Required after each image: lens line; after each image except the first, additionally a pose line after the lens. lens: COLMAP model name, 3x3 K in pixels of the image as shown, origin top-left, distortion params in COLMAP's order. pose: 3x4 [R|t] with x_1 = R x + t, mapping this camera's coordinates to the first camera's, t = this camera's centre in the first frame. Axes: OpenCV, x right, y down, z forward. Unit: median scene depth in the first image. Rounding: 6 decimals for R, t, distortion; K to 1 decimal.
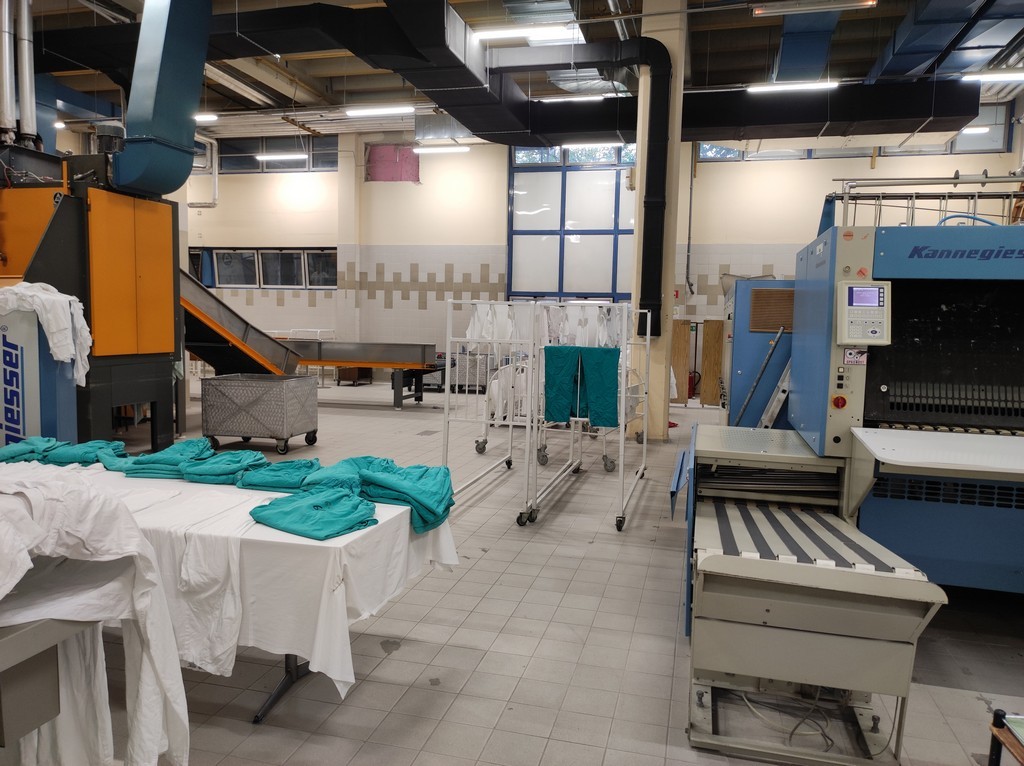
lens RADIAL K [[753.9, 0, 512.7], [0, 753.9, 383.2], [0, 0, 1]] dist [0.002883, -0.013843]
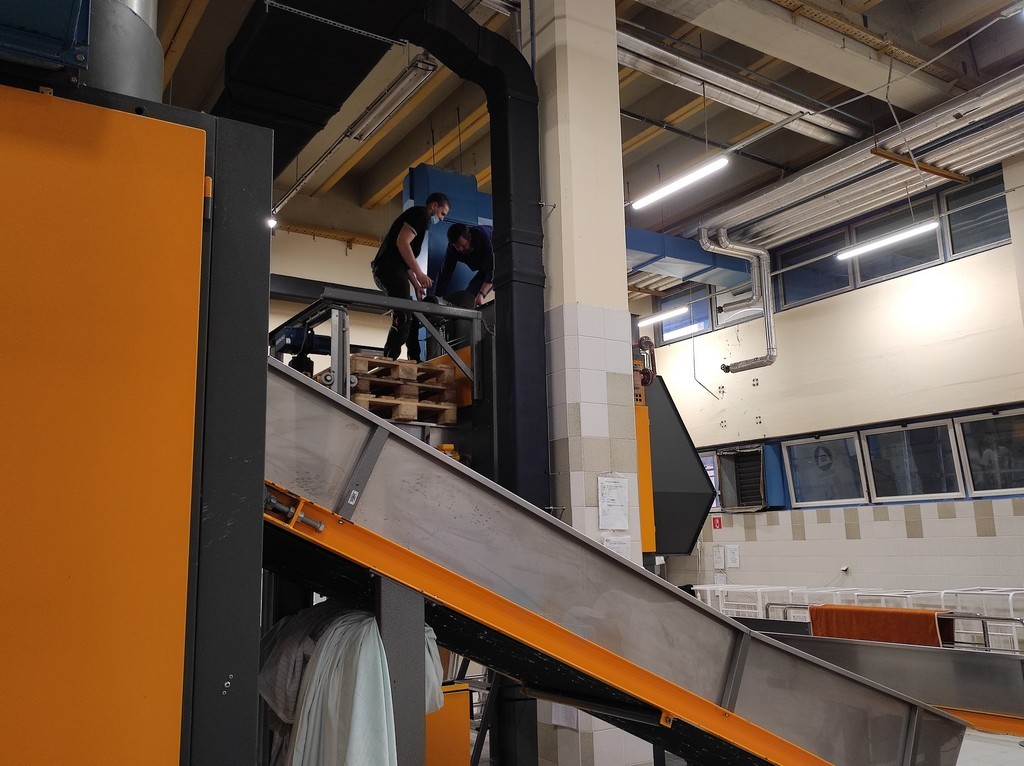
lens RADIAL K [[877.2, 0, 512.9], [0, 877.2, 381.7], [0, 0, 1]] dist [0.014686, 0.002558]
pose [[0.733973, -0.164432, -0.658973, -0.109176], [-0.018023, 0.965193, -0.260917, -0.047141], [0.678939, 0.203383, 0.705462, 0.408760]]
